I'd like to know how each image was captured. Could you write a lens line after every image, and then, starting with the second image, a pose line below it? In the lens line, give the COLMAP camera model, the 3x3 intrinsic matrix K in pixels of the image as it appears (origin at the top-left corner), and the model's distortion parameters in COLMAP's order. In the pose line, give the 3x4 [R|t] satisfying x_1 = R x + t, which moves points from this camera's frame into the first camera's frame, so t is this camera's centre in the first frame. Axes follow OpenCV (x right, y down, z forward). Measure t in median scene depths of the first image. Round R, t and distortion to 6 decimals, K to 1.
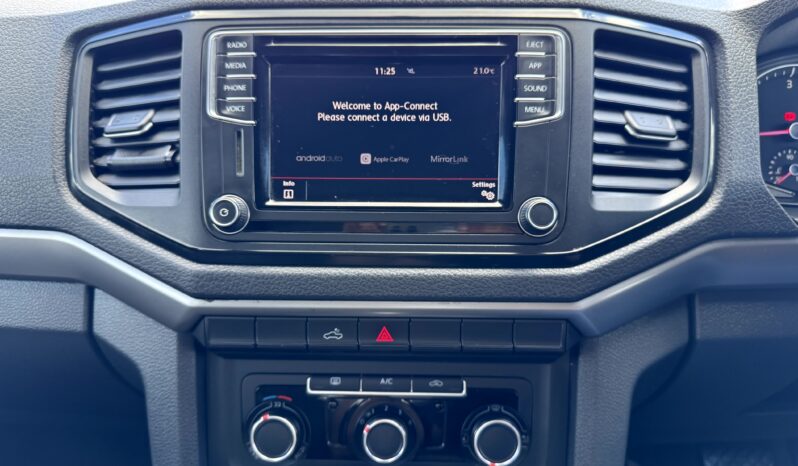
lens RADIAL K [[598.7, 0, 399.0], [0, 598.7, 233.0], [0, 0, 1]] dist [-0.002106, -0.005703]
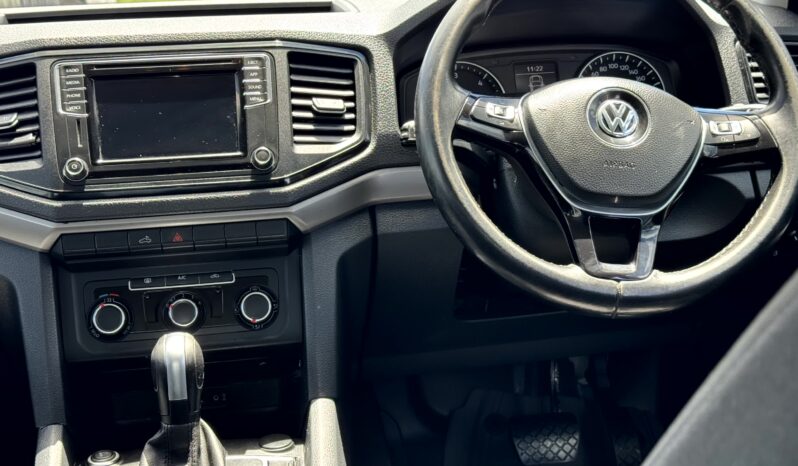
lens RADIAL K [[1101.4, 0, 399.0], [0, 1101.4, 233.0], [0, 0, 1]] dist [0.140166, -0.045677]
pose [[0.985113, -0.076953, 0.153725, 0.110907], [0.095251, 0.988736, -0.115447, 0.573189], [-0.143109, 0.128371, 0.981346, -2.104533]]
